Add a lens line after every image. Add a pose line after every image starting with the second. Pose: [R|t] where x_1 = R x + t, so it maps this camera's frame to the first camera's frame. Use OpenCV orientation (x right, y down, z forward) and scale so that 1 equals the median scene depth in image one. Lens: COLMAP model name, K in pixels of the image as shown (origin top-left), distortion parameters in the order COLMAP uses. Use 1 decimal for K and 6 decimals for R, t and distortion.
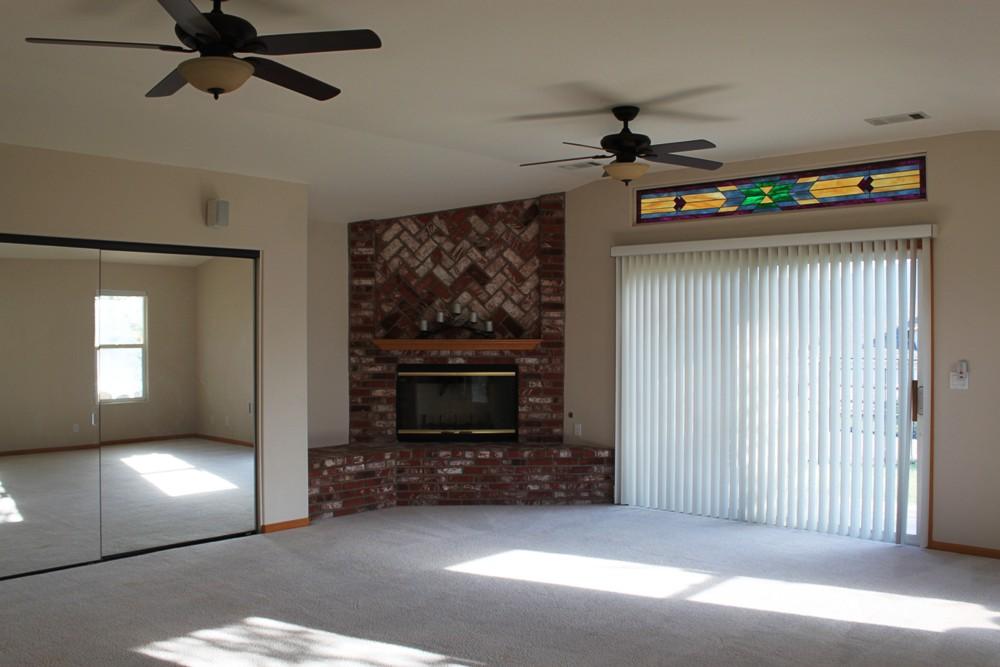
lens RADIAL K [[878.8, 0, 500.0], [0, 878.8, 333.5], [0, 0, 1]] dist [-0.156696, 0.140080]
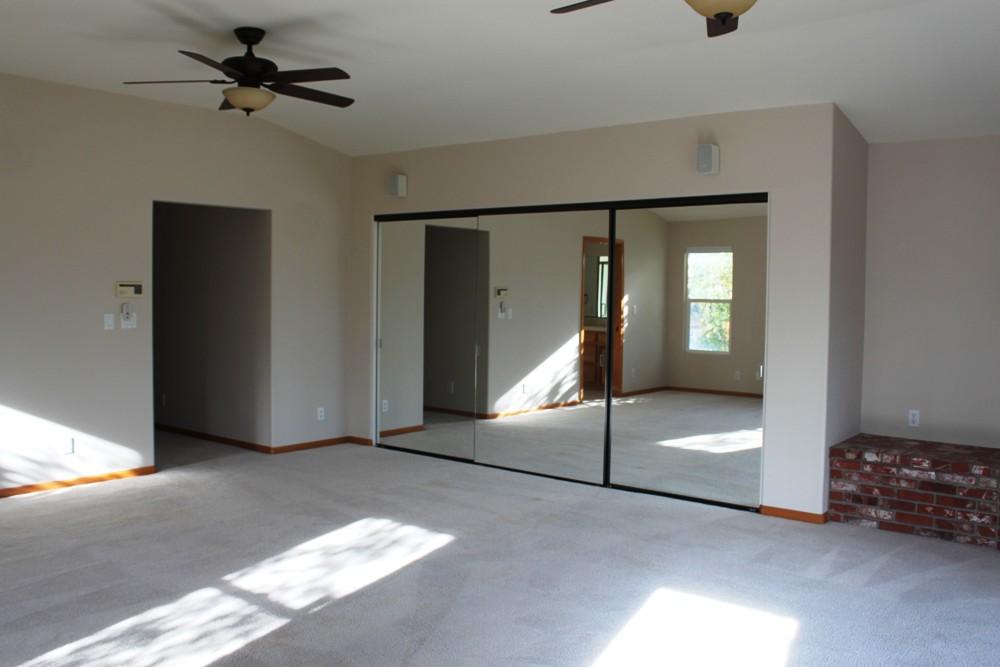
lens RADIAL K [[878.8, 0, 500.0], [0, 878.8, 333.5], [0, 0, 1]] dist [-0.156696, 0.140080]
pose [[0.060571, 0.055304, -0.996631, 0.525080], [-0.009821, 0.998449, 0.054808, 0.001115], [0.998116, 0.006468, 0.061020, 0.614515]]
